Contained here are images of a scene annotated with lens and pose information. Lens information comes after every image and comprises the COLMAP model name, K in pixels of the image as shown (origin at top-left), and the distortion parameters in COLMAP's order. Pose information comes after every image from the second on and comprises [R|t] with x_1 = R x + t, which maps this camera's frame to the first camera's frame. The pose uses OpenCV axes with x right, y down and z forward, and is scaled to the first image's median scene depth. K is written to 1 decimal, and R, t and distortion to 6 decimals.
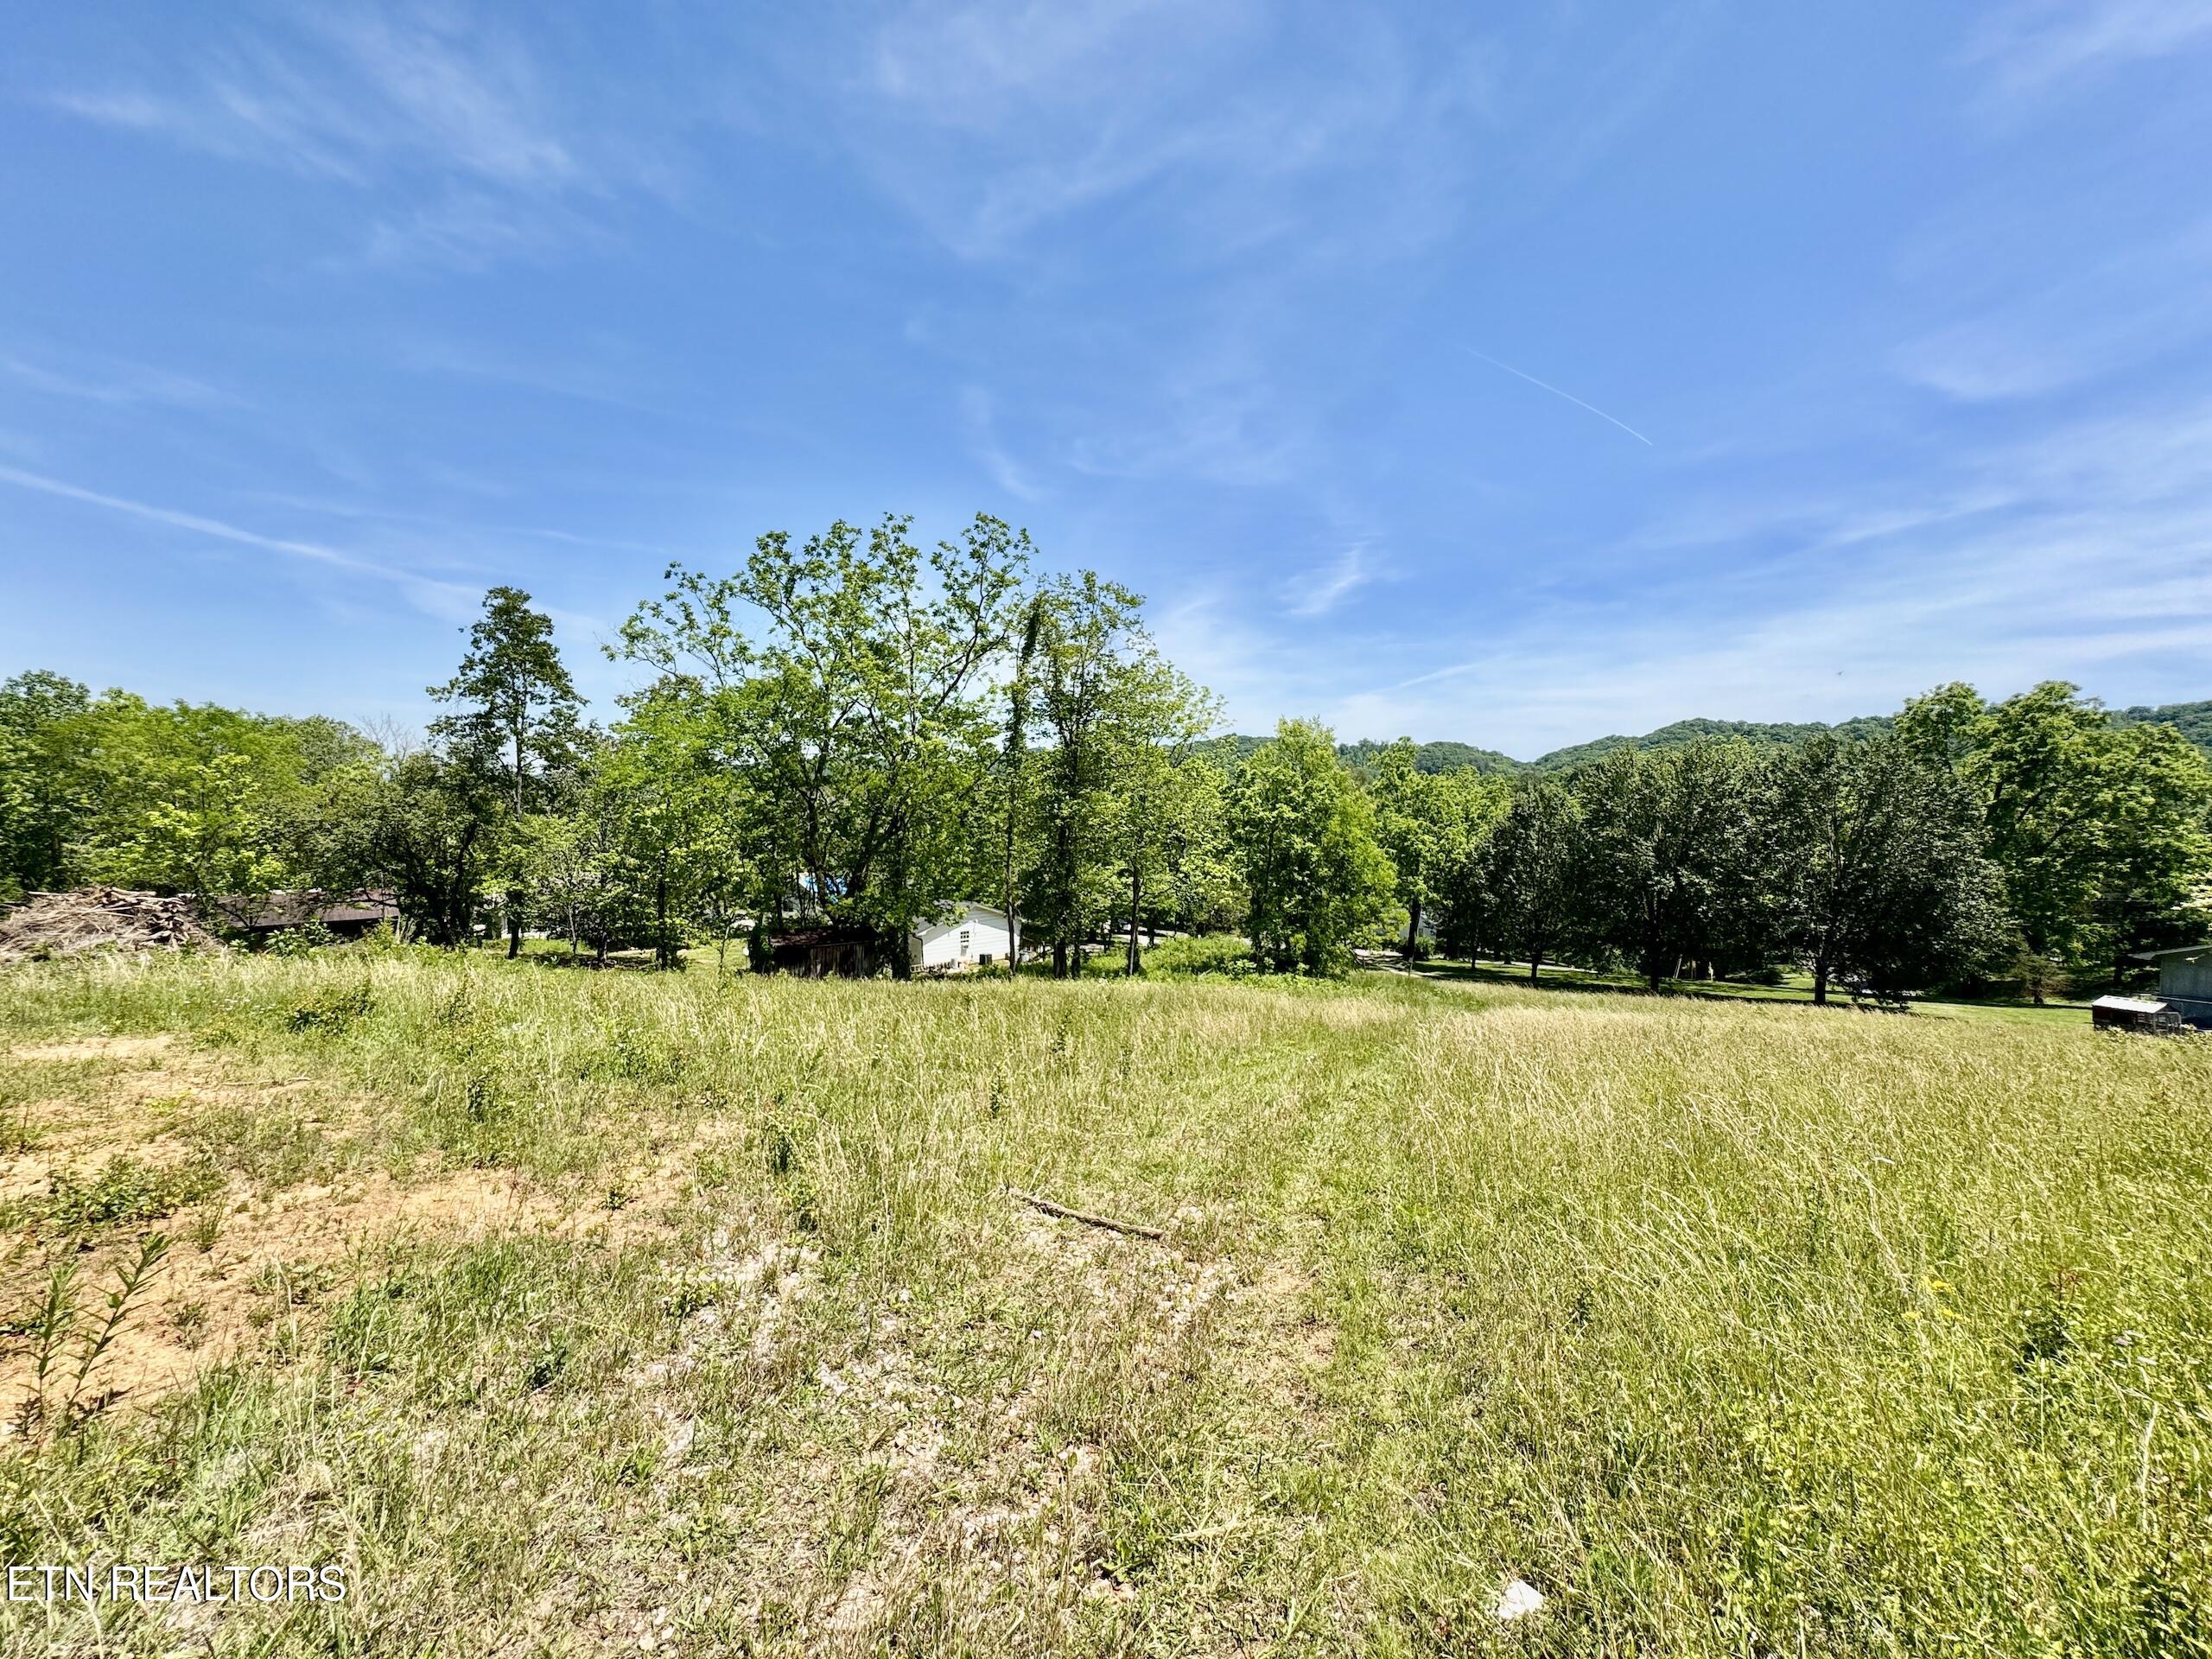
lens RADIAL K [[884.3, 0, 1107.5], [0, 884.3, 810.2], [0, 0, 1]] dist [0.000782, -0.000051]
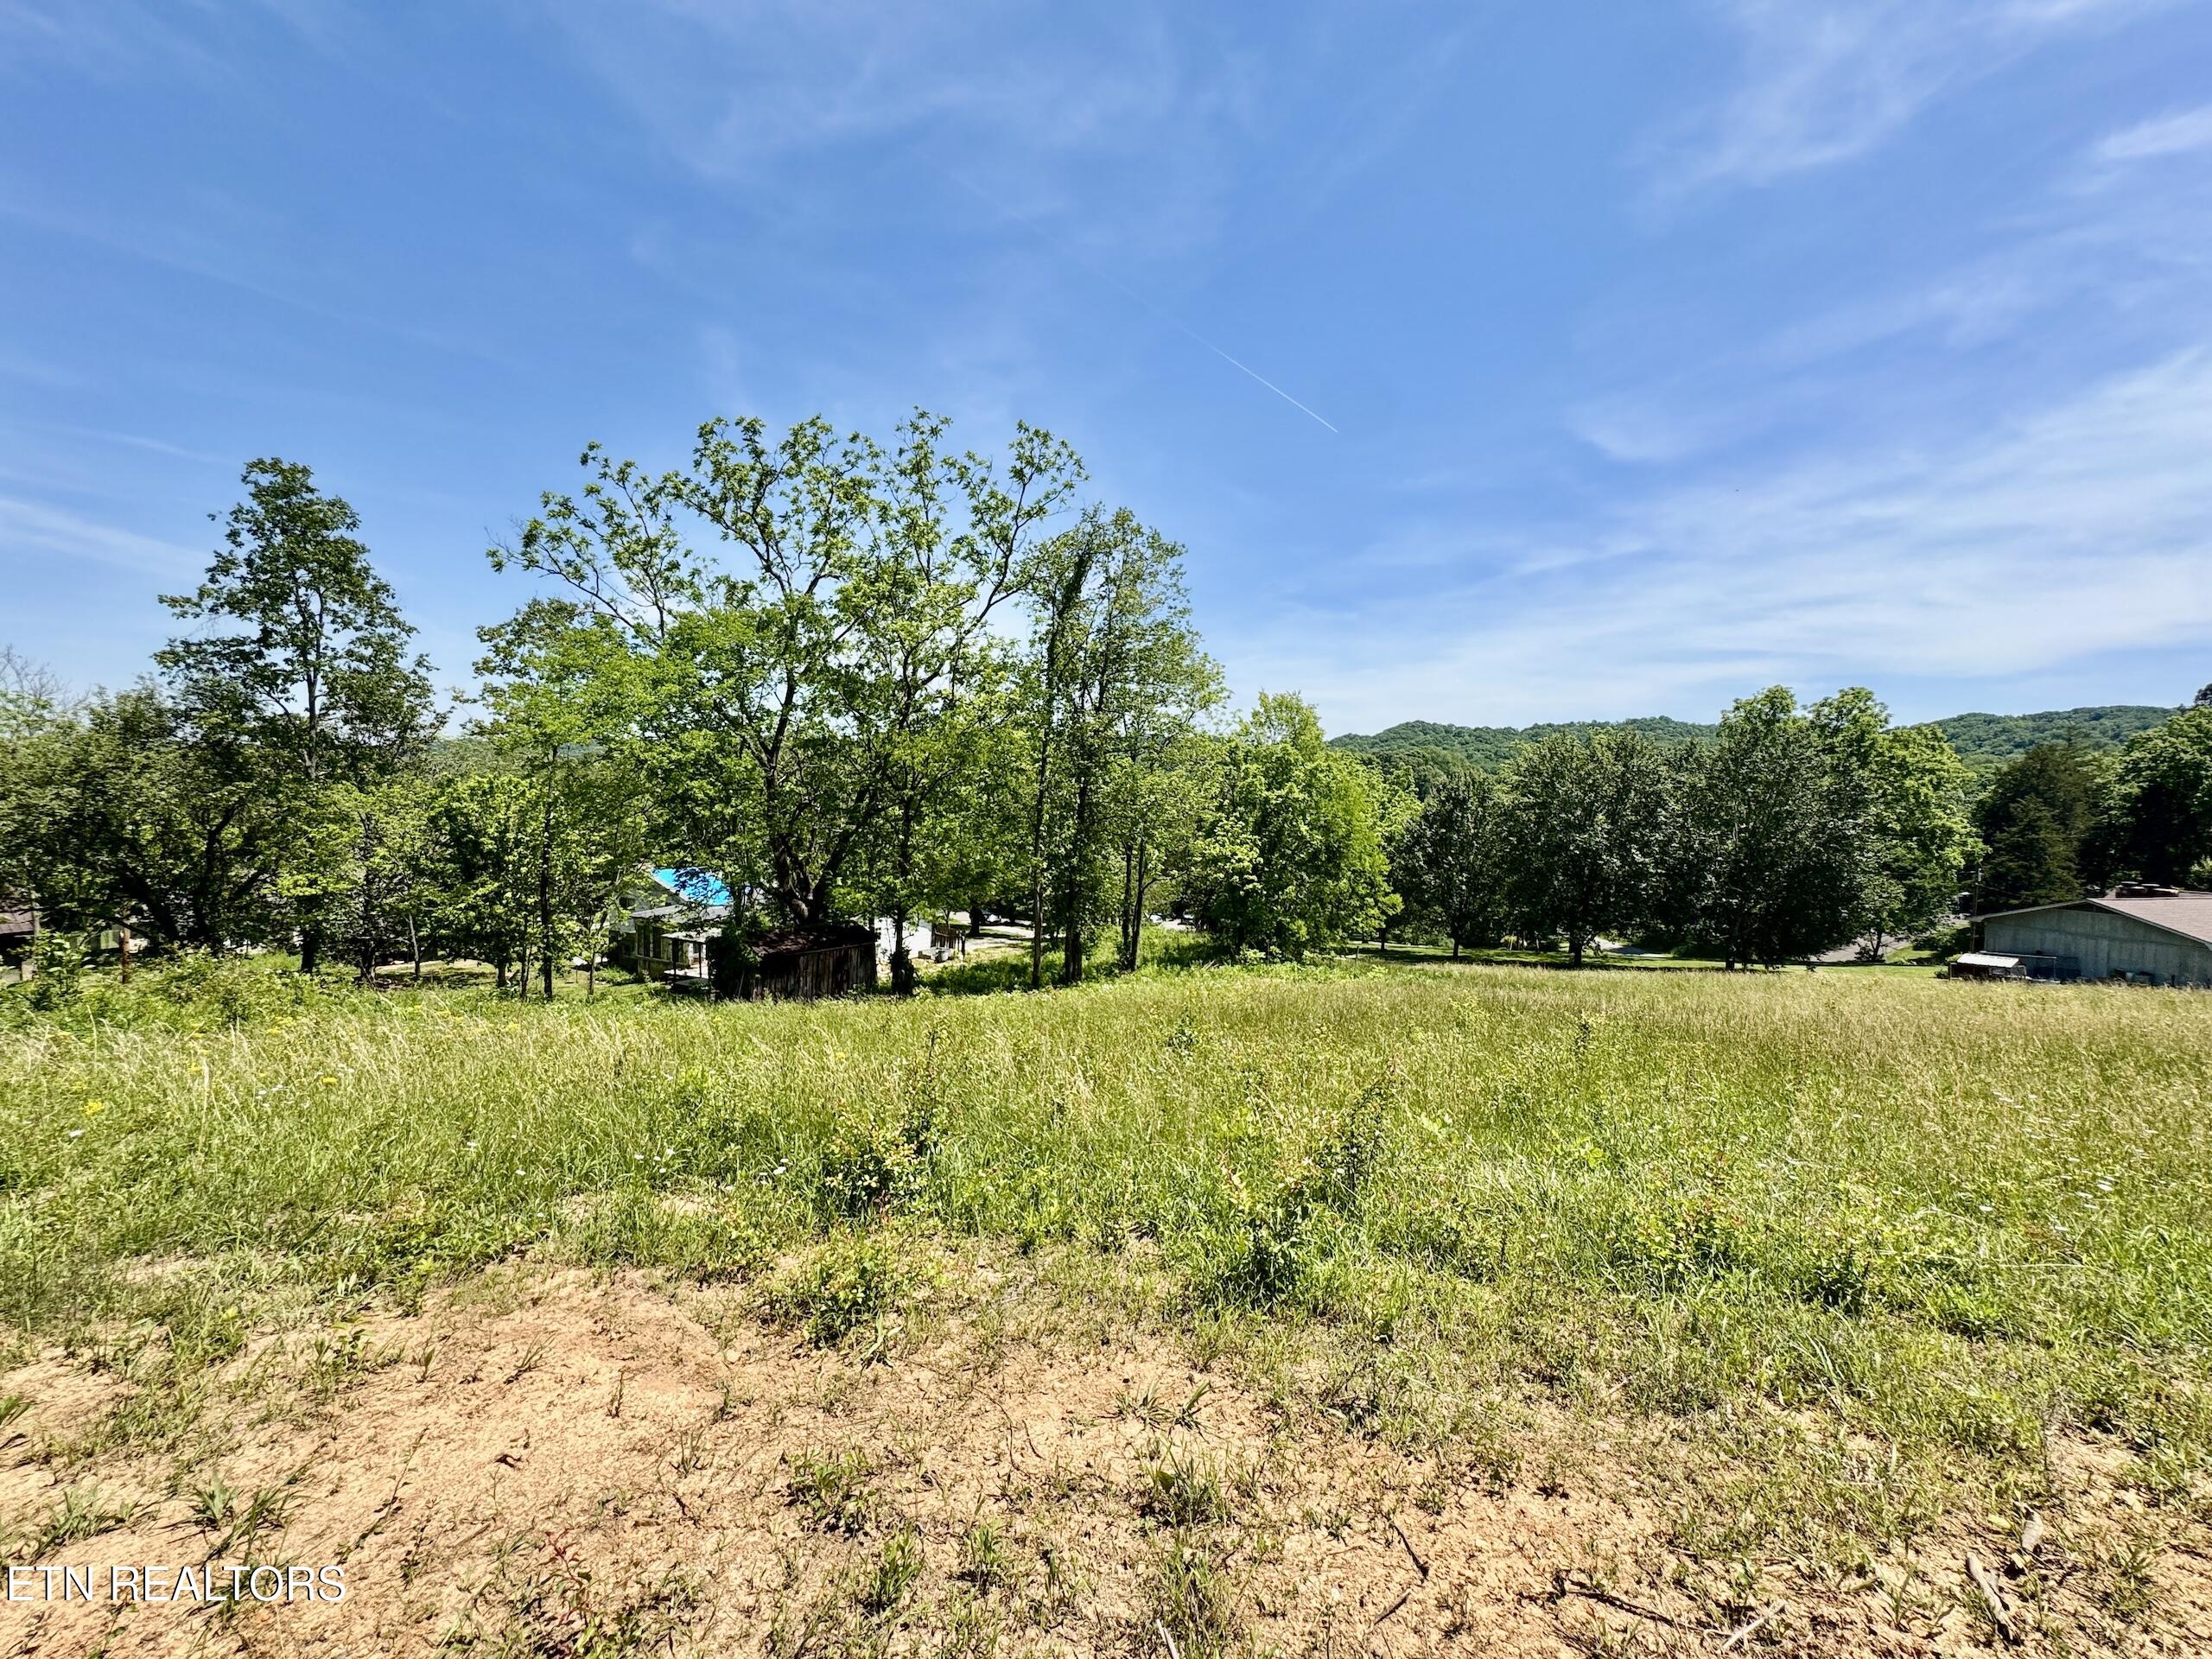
lens RADIAL K [[894.1, 0, 1106.0], [0, 894.1, 829.5], [0, 0, 1]] dist [0.002192, 0.000014]
pose [[0.965226, -0.001244, 0.261414, -0.231147], [-0.007399, 0.999458, 0.032075, 0.013226], [-0.261312, -0.032893, 0.964694, 0.131142]]
